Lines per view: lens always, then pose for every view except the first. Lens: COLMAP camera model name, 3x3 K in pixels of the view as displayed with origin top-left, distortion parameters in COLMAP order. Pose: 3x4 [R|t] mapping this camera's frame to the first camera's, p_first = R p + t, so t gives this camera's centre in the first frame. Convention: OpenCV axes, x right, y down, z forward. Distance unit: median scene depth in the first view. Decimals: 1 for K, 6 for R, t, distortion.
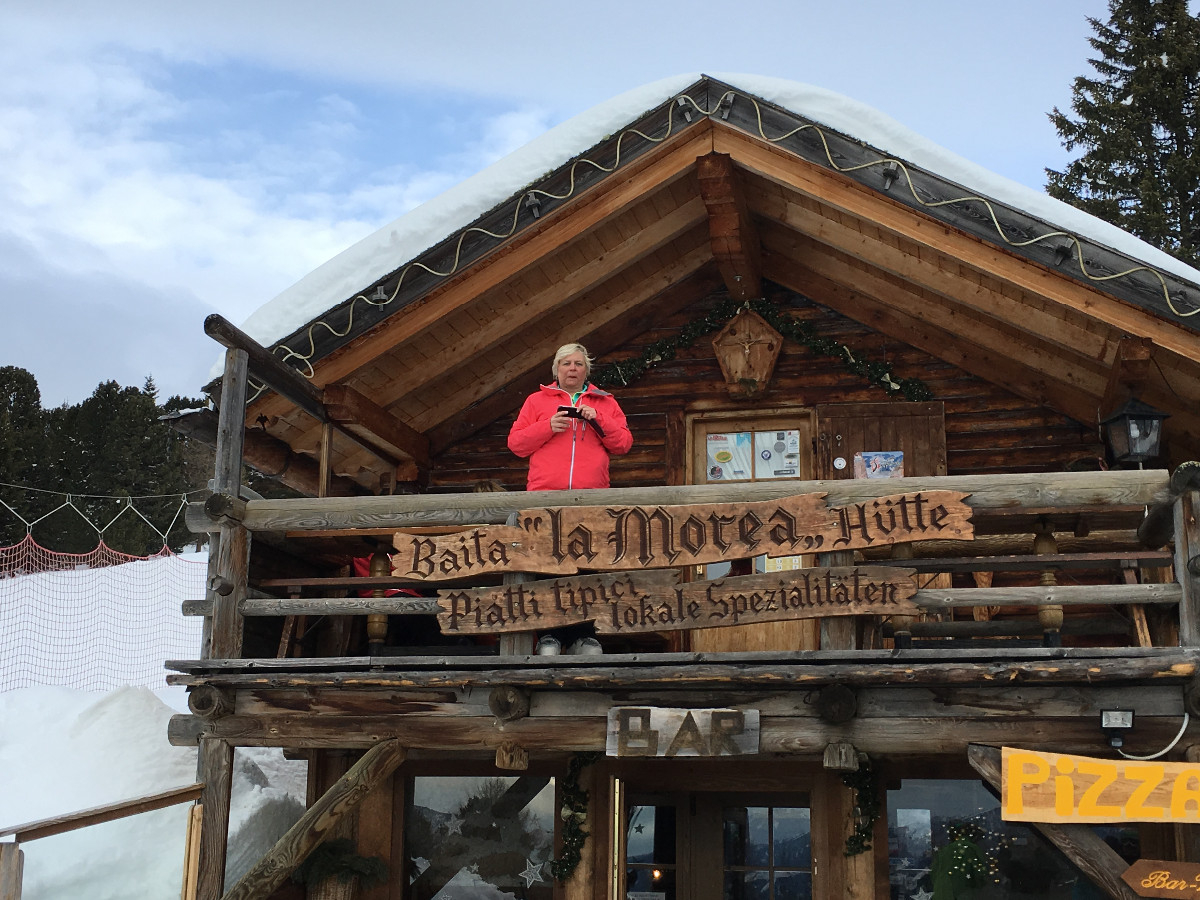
lens RADIAL K [[1527.4, 0, 573.4], [0, 1527.4, 459.5], [0, 0, 1]] dist [0.072272, 0.000000]
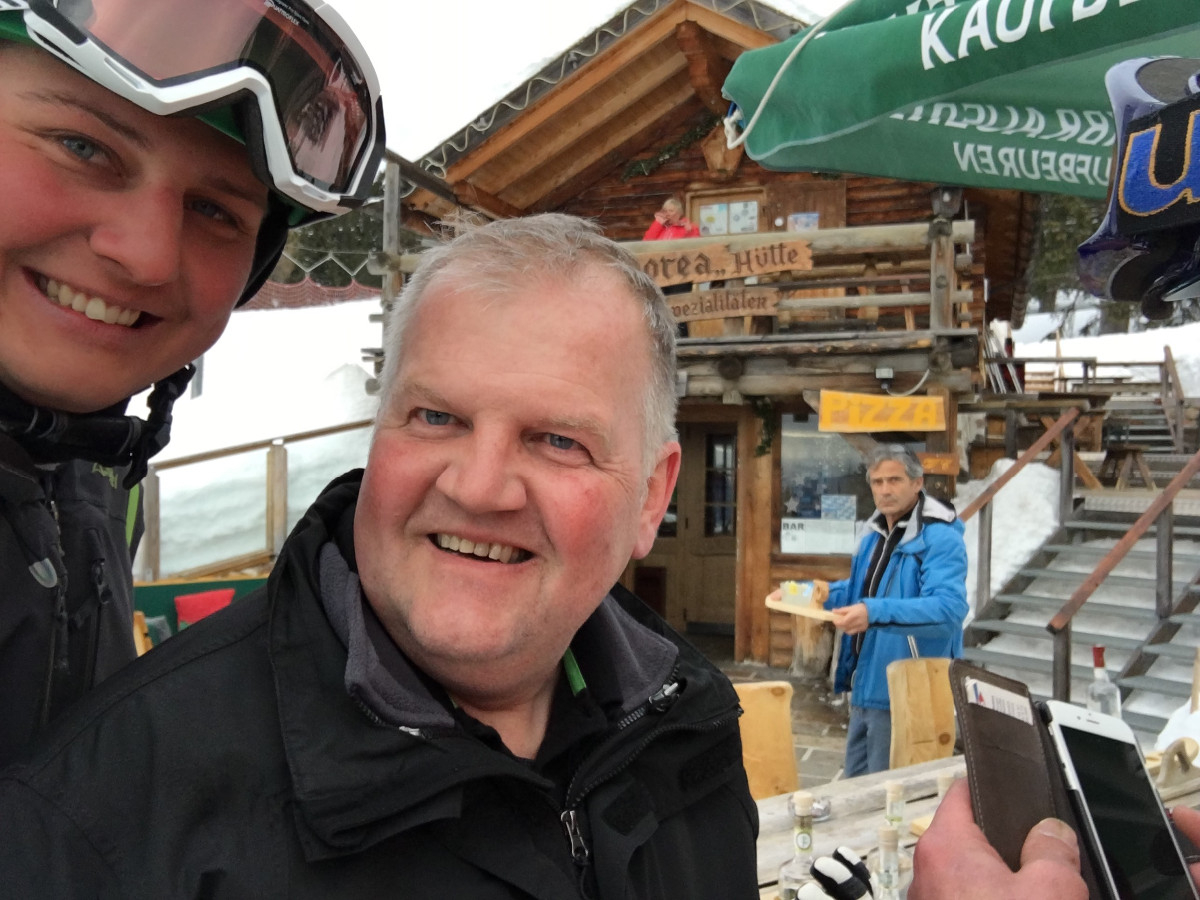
lens RADIAL K [[1062.7, 0, 605.6], [0, 1062.7, 457.5], [0, 0, 1]] dist [0.024634, -0.003444]
pose [[0.993408, -0.000778, -0.114630, 0.145562], [0.026086, 0.975275, 0.219450, -0.007438], [0.111625, -0.220994, 0.968866, -0.172800]]
